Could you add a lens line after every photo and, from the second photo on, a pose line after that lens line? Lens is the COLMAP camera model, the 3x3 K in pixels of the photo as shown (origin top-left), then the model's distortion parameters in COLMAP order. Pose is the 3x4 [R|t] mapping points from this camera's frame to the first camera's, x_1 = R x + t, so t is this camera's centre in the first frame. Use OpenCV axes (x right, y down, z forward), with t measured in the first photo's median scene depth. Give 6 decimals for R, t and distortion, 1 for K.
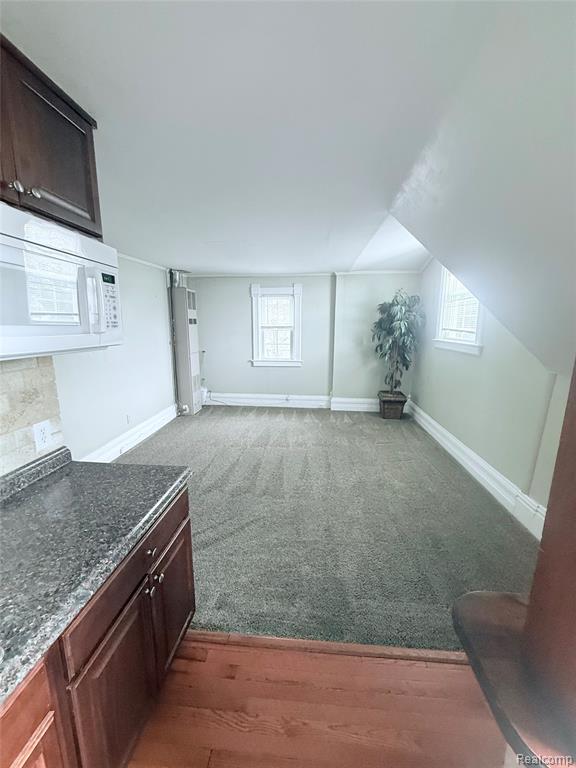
lens RADIAL K [[308.4, 0, 288.5], [0, 308.4, 382.1], [0, 0, 1]] dist [0.001529, 0.000005]
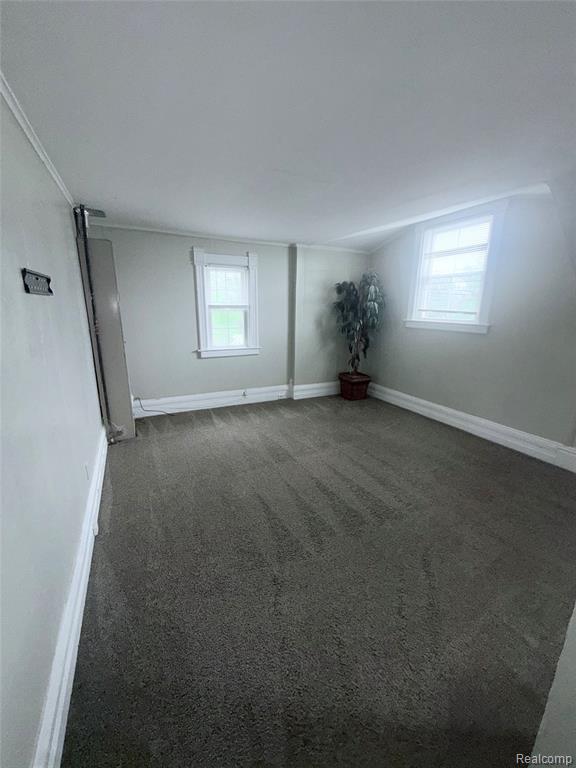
lens RADIAL K [[308.4, 0, 288.5], [0, 308.4, 382.1], [0, 0, 1]] dist [0.001529, 0.000005]
pose [[0.846856, -0.118707, 0.518405, -0.350691], [0.085450, 0.992478, 0.087672, -0.042731], [-0.524912, -0.029948, 0.850629, 0.243624]]
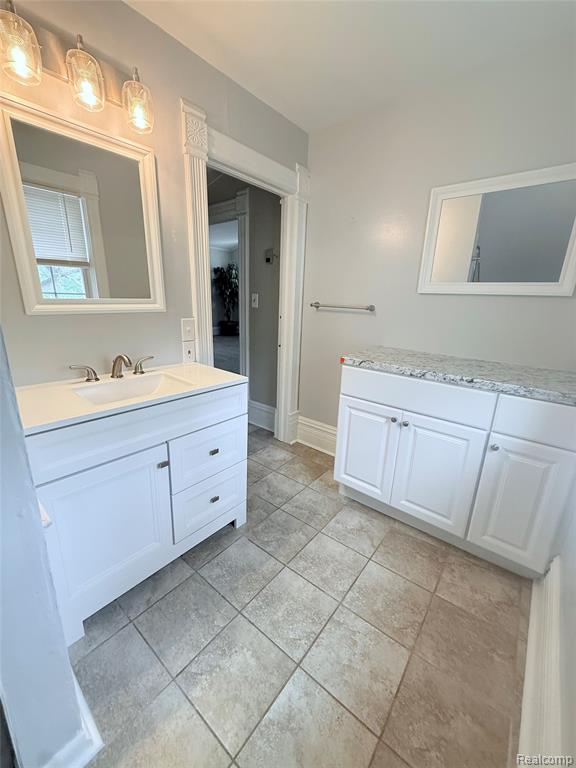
lens RADIAL K [[308.4, 0, 288.5], [0, 308.4, 382.1], [0, 0, 1]] dist [0.001529, 0.000005]
pose [[0.566363, -0.213658, 0.795980, -0.899191], [0.120053, 0.976898, 0.176799, 0.101351], [-0.815365, -0.004573, 0.578929, -0.288371]]
